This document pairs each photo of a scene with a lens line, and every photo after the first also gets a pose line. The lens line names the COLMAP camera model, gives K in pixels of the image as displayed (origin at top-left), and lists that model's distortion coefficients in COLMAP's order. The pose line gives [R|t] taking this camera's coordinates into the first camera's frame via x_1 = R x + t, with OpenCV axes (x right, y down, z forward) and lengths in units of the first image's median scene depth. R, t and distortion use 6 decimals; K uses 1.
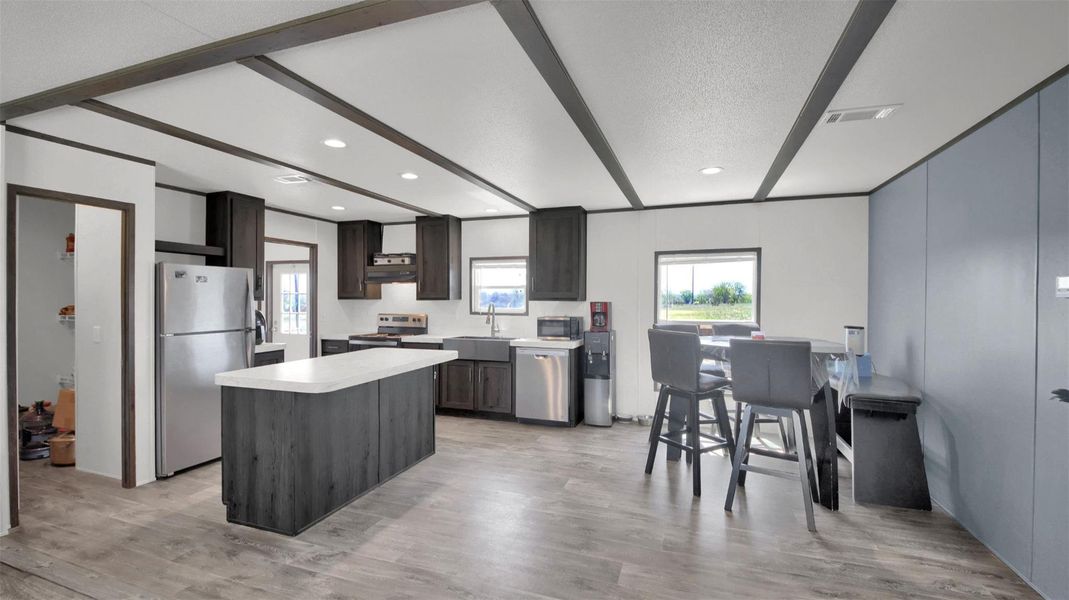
lens RADIAL K [[452.9, 0, 537.4], [0, 452.9, 297.5], [0, 0, 1]] dist [-0.000488, -0.000254]
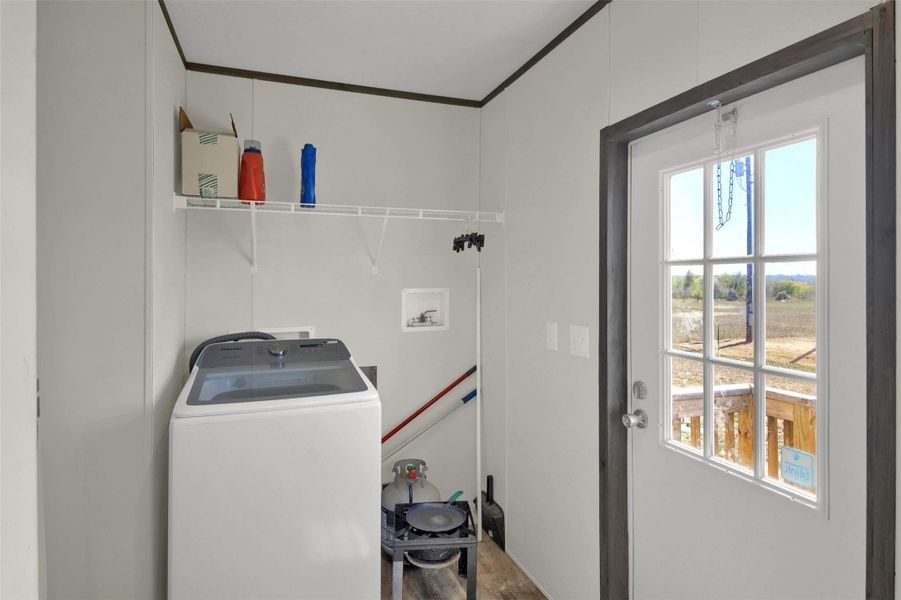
lens RADIAL K [[465.9, 0, 450.5], [0, 465.9, 300.0], [0, 0, 1]] dist [-0.003378, -0.001183]
pose [[0.645011, 0.029608, -0.763600, -0.596700], [0.000651, 0.999227, 0.039294, 0.000431], [0.764173, -0.025843, 0.644493, 1.004171]]
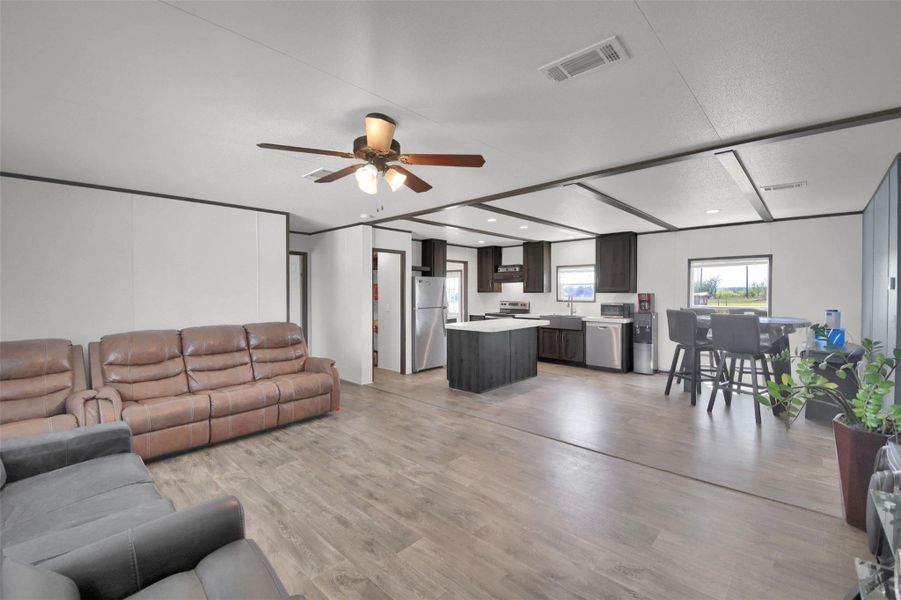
lens RADIAL K [[381.5, 0, 439.8], [0, 381.5, 293.7], [0, 0, 1]] dist [-0.000093, -0.000150]
pose [[0.902455, -0.001716, -0.430781, 0.062298], [0.004511, 0.999975, 0.005467, 0.000451], [0.430760, -0.006877, 0.902440, -0.415951]]
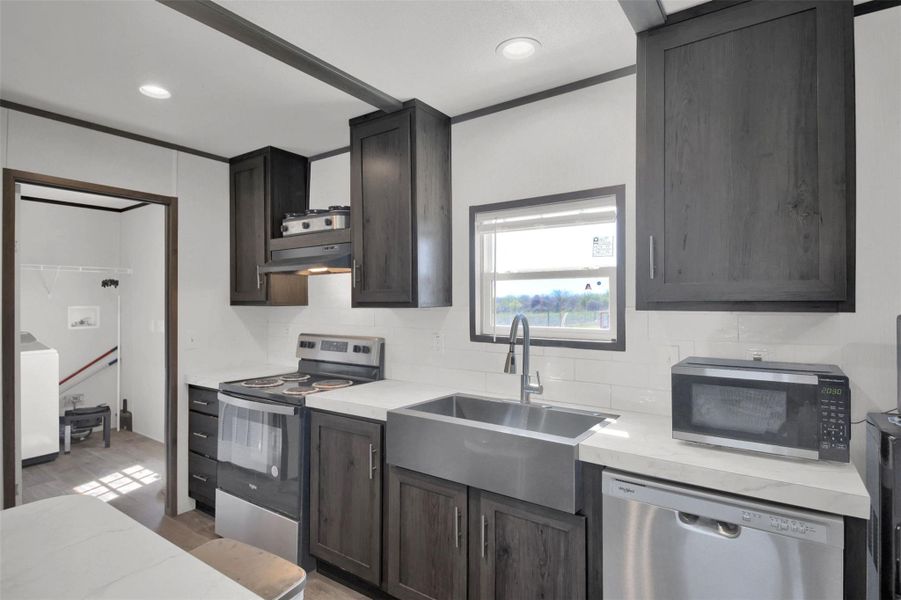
lens RADIAL K [[465.9, 0, 450.5], [0, 465.9, 300.0], [0, 0, 1]] dist [-0.003378, -0.001183]
pose [[0.963339, -0.006511, -0.268207, -0.053602], [0.007021, 0.999975, 0.000943, -0.000933], [0.268194, -0.002792, 0.963361, 0.616698]]
